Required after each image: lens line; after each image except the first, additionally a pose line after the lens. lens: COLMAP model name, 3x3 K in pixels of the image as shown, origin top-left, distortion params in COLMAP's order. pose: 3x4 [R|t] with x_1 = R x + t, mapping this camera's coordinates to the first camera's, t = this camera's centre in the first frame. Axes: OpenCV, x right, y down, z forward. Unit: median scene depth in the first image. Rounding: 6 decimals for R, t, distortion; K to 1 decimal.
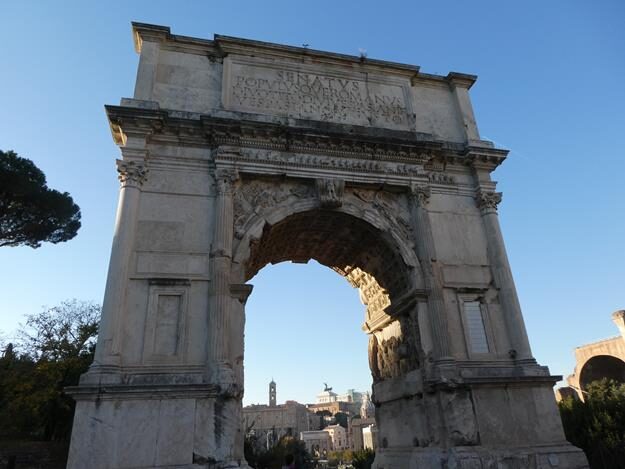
lens RADIAL K [[450.4, 0, 312.5], [0, 450.4, 234.5], [0, 0, 1]] dist [-0.017649, 0.001253]
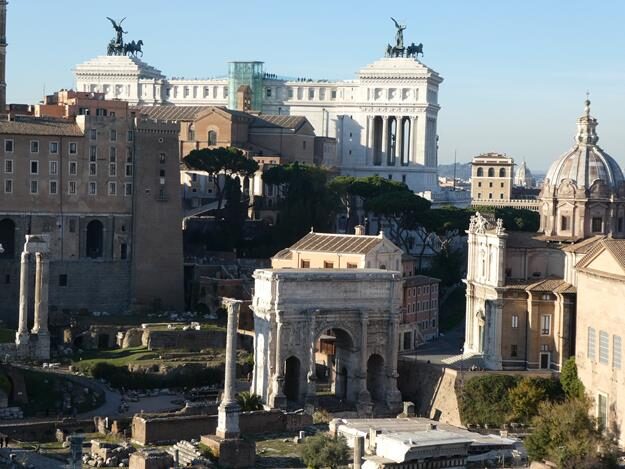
lens RADIAL K [[1432.0, 0, 312.5], [0, 1432.0, 234.5], [0, 0, 1]] dist [0.222232, -0.562313]
pose [[0.926970, 0.061191, 0.370112, -0.181383], [-0.219586, 0.888429, 0.403082, 0.136961], [-0.304153, -0.454917, 0.836984, 0.380479]]
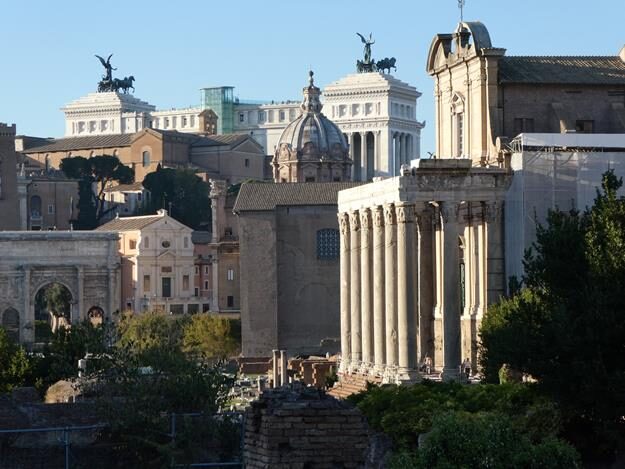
lens RADIAL K [[1755.0, 0, 312.5], [0, 1755.0, 234.5], [0, 0, 1]] dist [0.313415, -0.151496]
pose [[0.987036, 0.042634, 0.154735, -0.002929], [-0.098075, 0.923361, 0.371195, 0.087969], [-0.127051, -0.381558, 0.915572, 0.162167]]
